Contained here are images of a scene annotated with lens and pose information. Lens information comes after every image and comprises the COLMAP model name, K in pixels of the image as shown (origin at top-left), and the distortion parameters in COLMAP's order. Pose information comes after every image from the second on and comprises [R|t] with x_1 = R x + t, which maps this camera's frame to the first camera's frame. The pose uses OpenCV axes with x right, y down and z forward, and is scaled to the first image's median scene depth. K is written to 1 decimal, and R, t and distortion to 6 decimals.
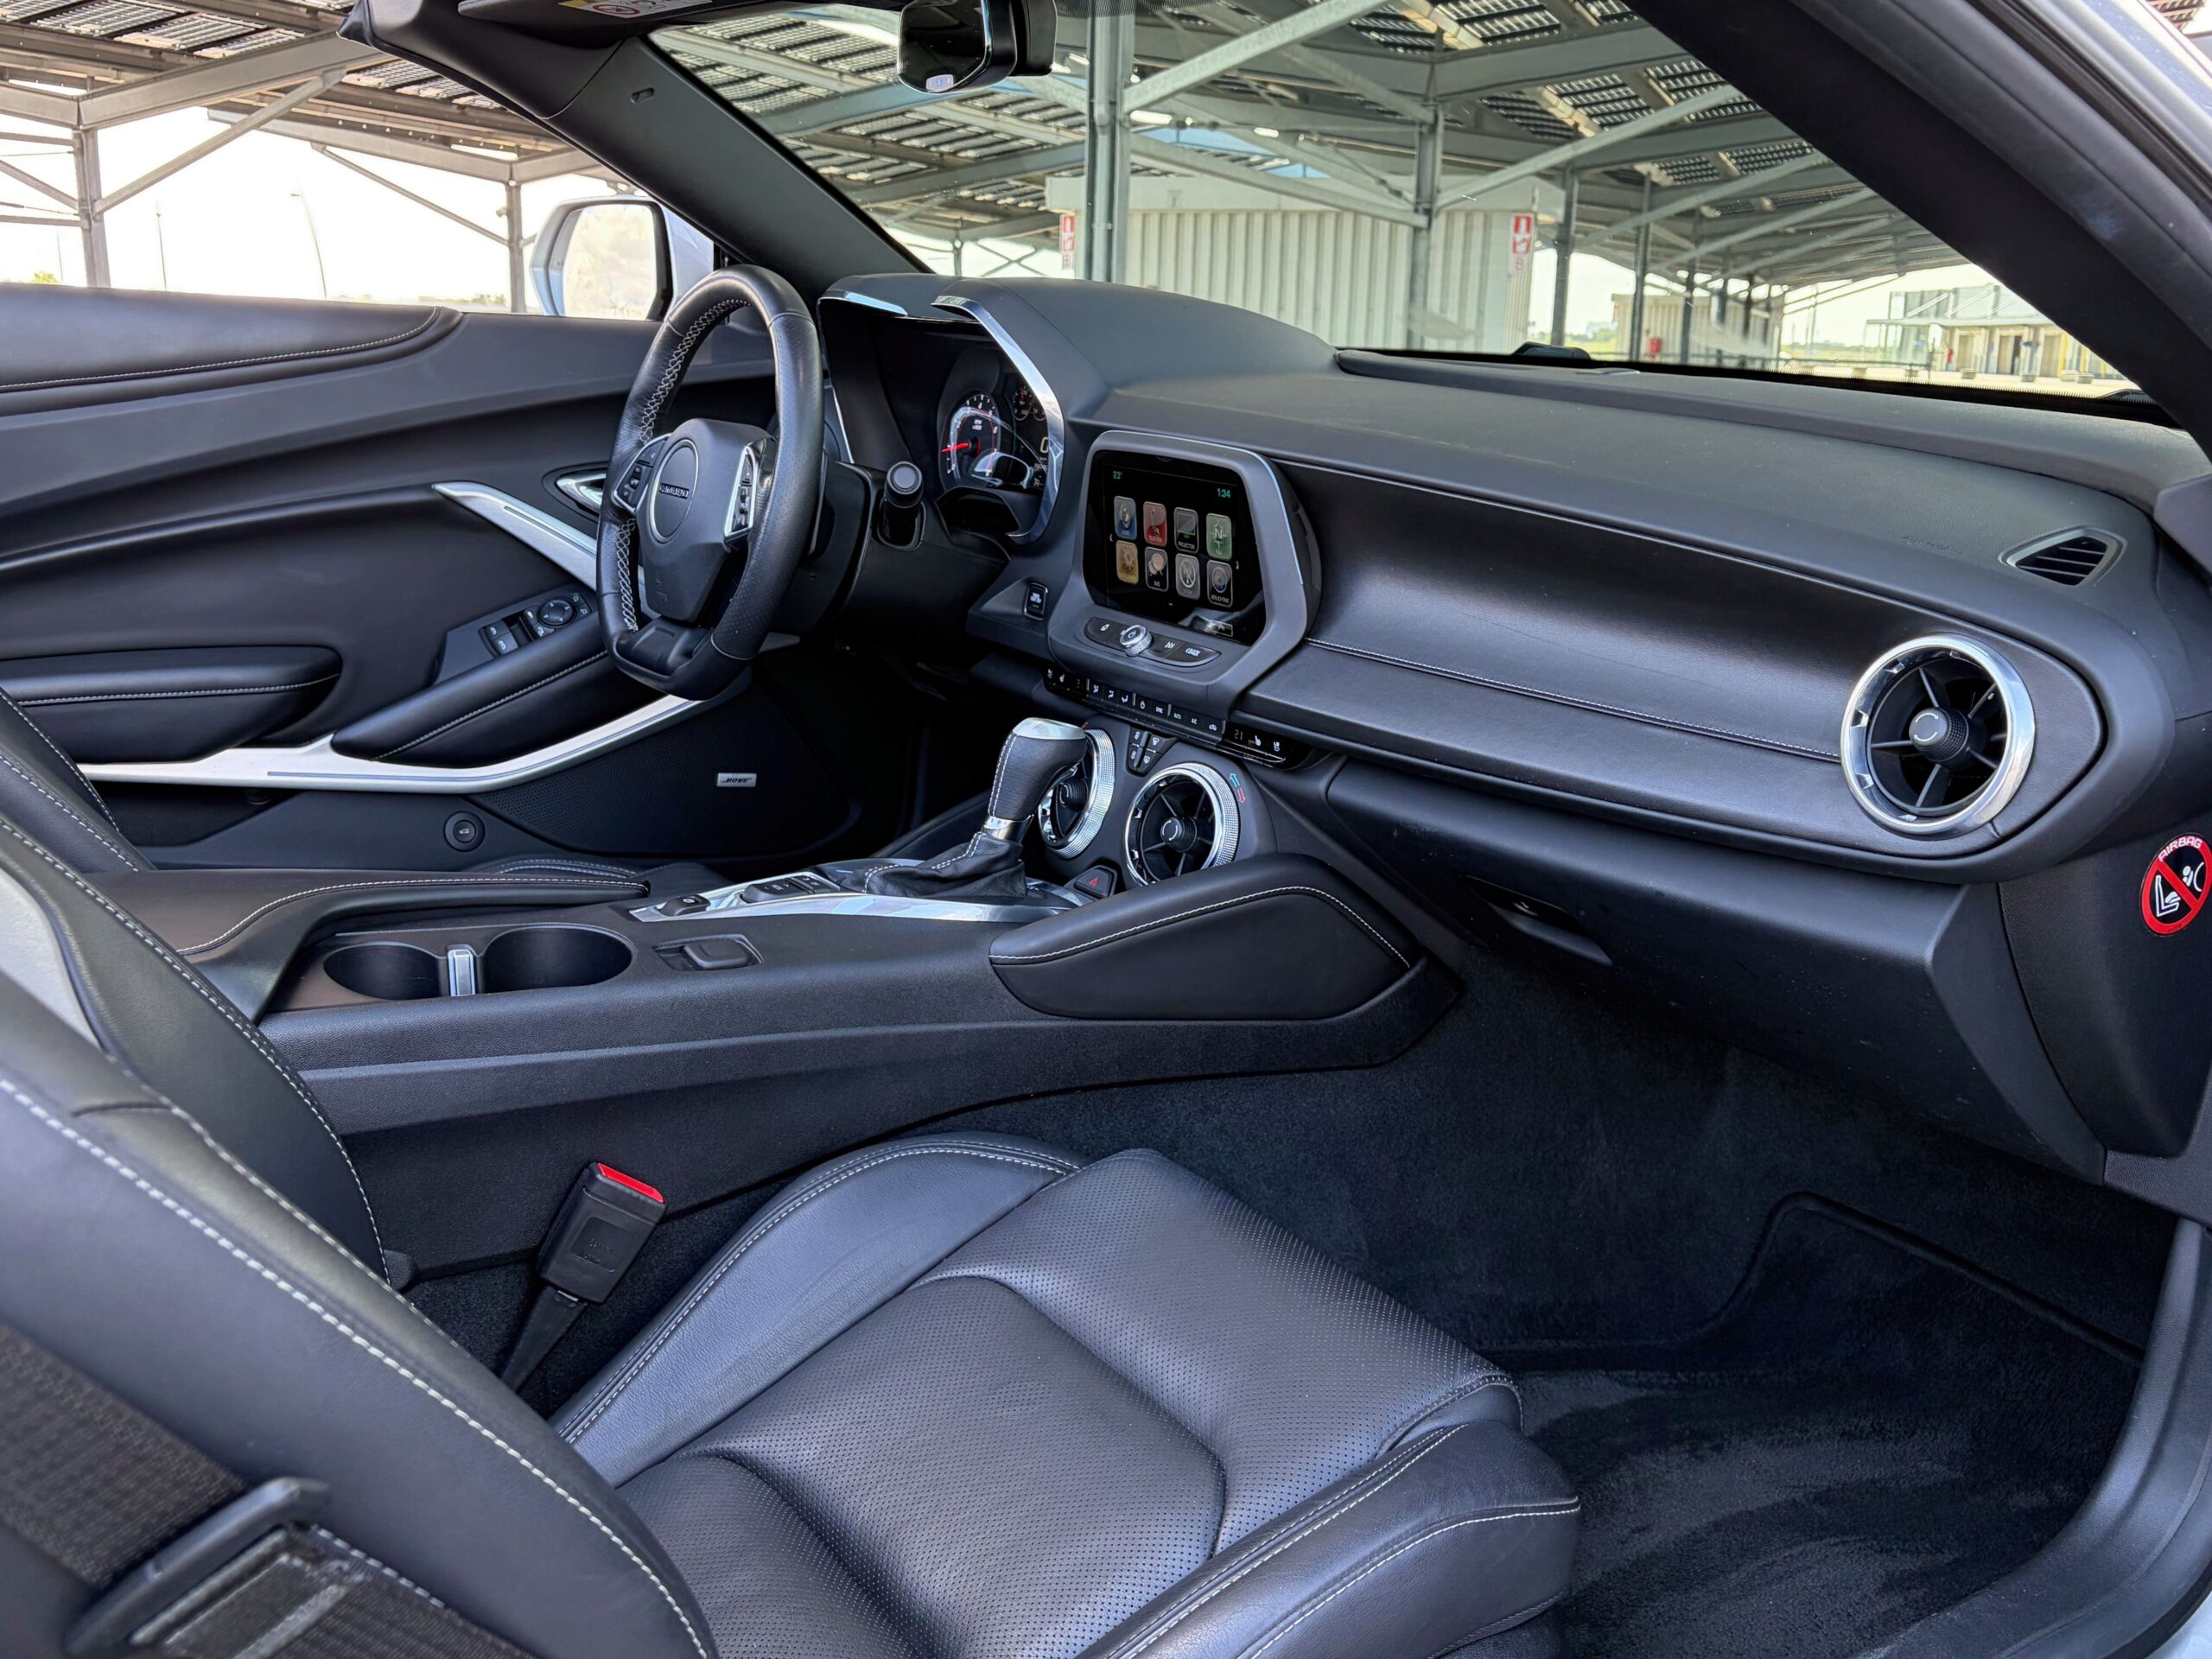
lens RADIAL K [[1975.7, 0, 1106.0], [0, 1975.7, 829.5], [0, 0, 1]] dist [0.010633, -0.026603]
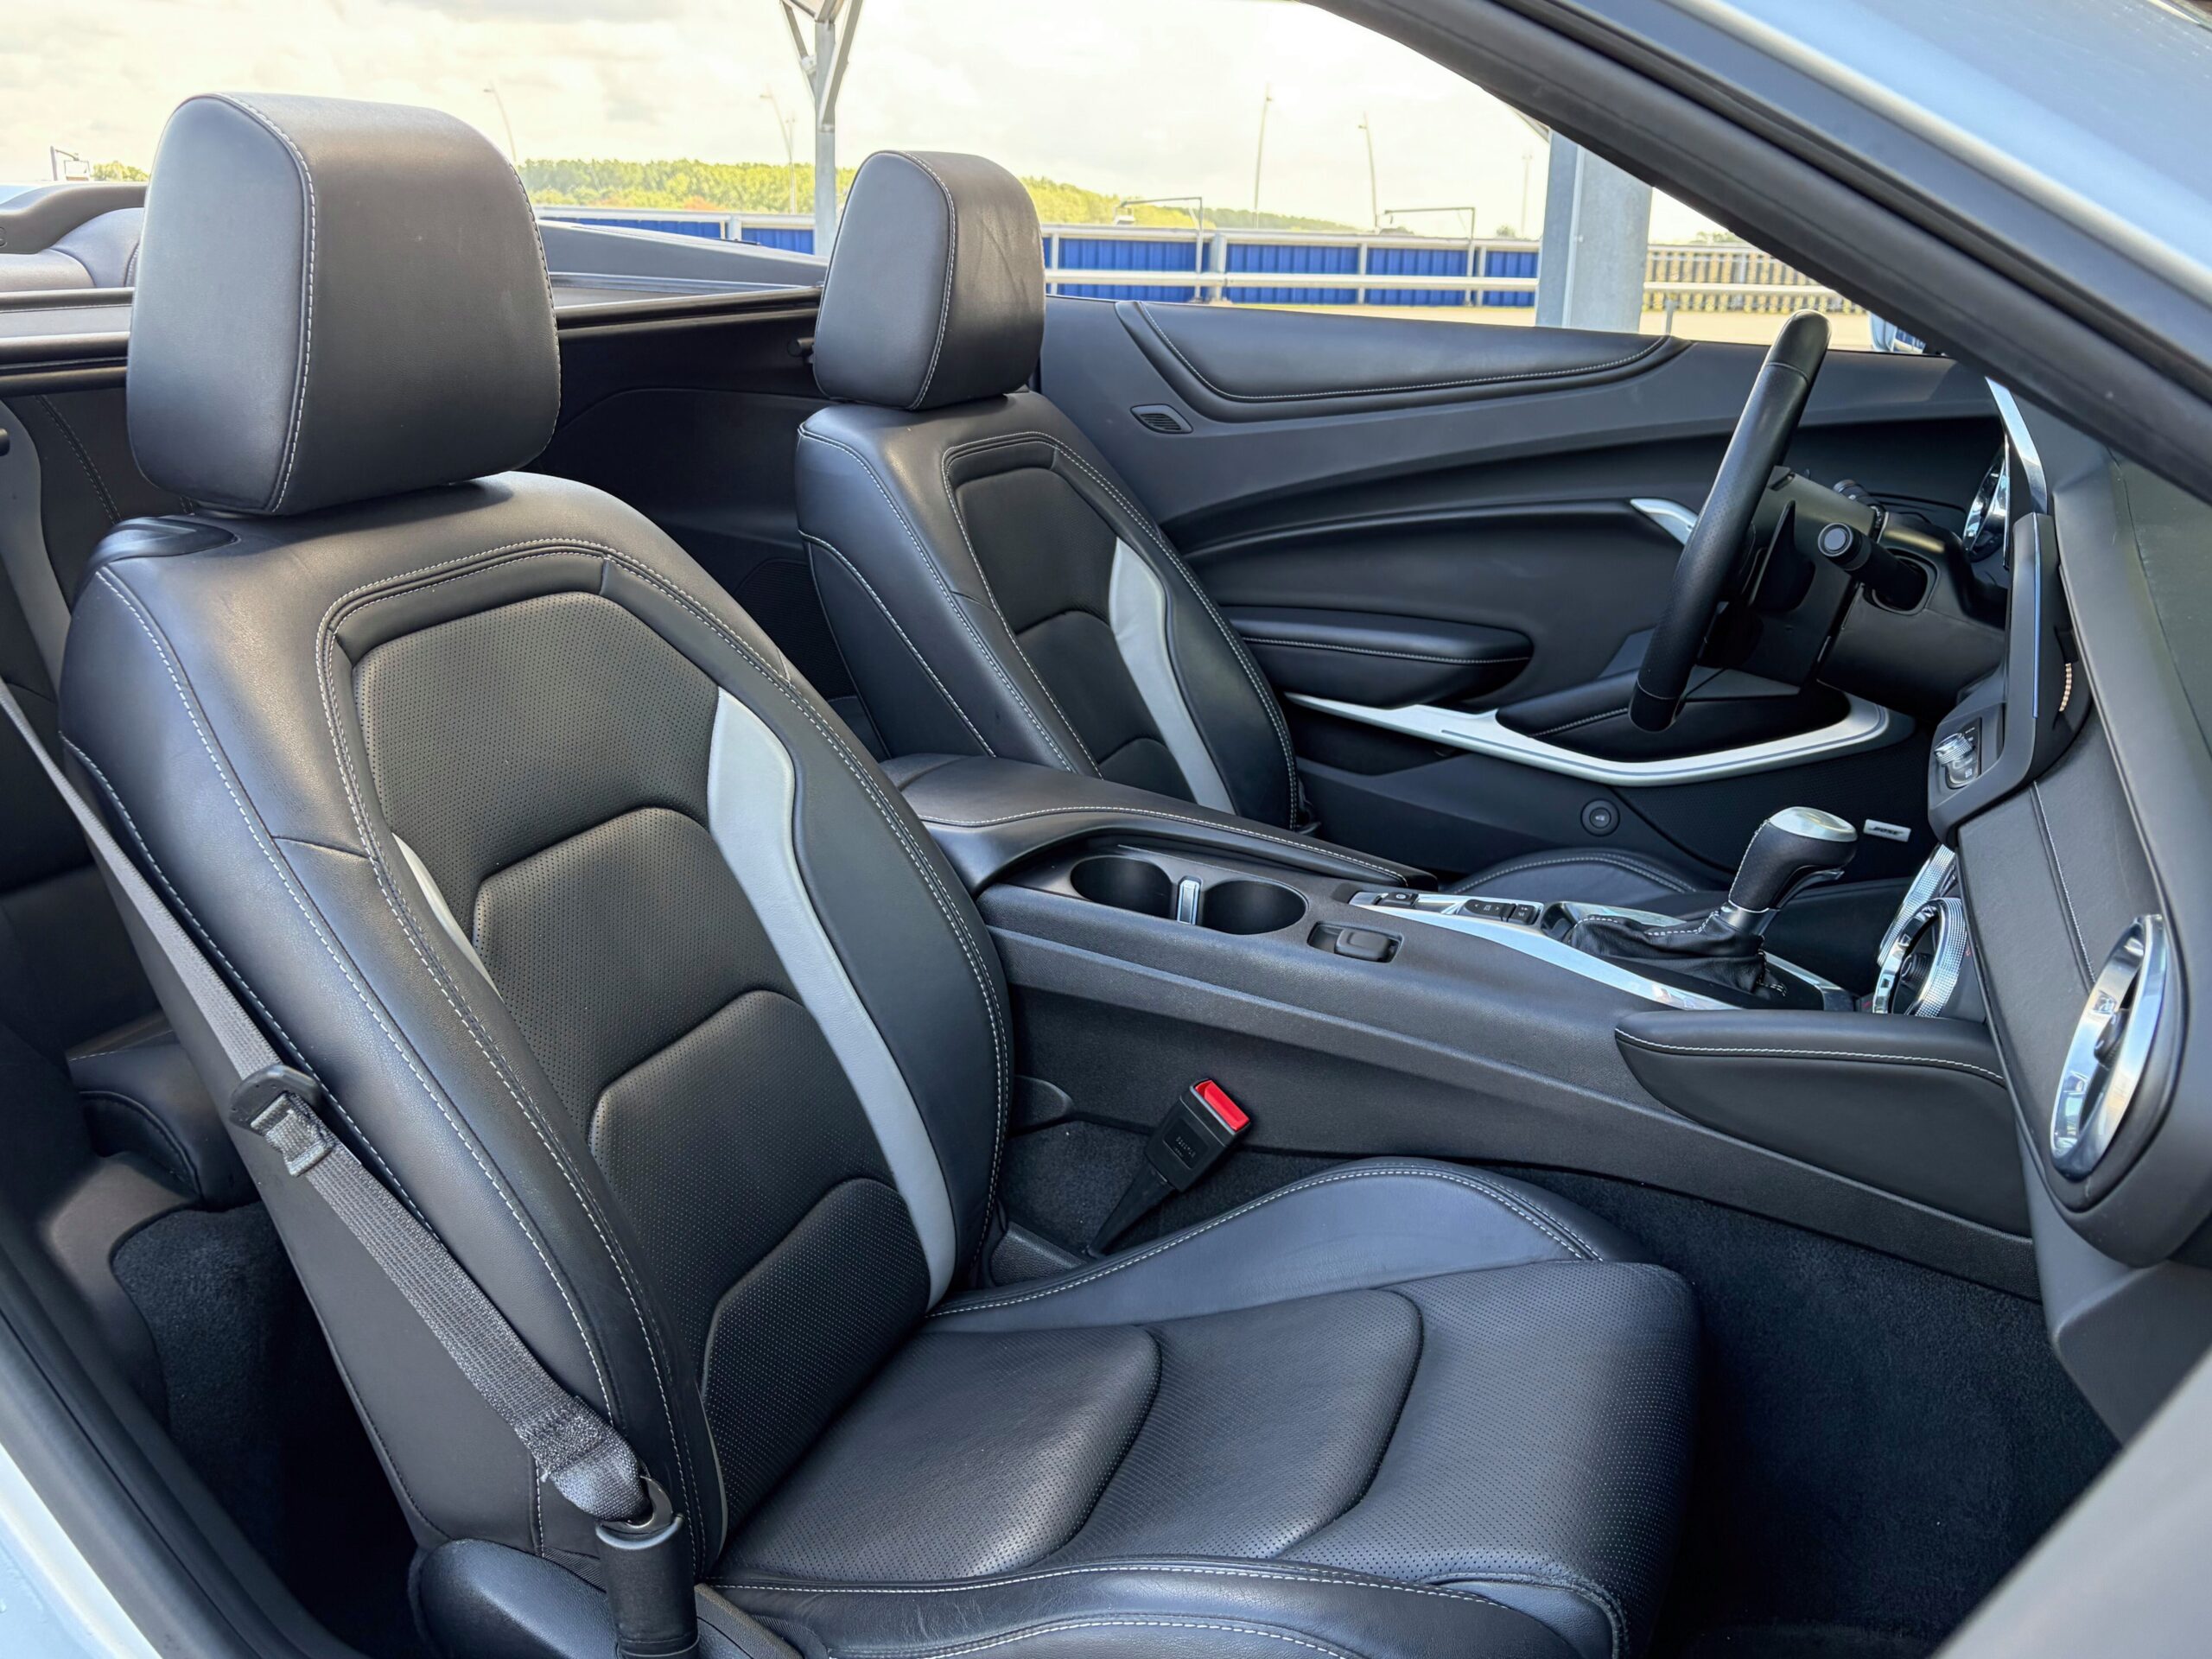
lens RADIAL K [[1975.7, 0, 1106.0], [0, 1975.7, 829.5], [0, 0, 1]] dist [0.010633, -0.026603]
pose [[0.561134, 0.218409, -0.798389, 0.420907], [-0.206538, 0.970994, 0.120466, -0.073541], [0.801542, 0.097300, 0.589968, 0.159447]]
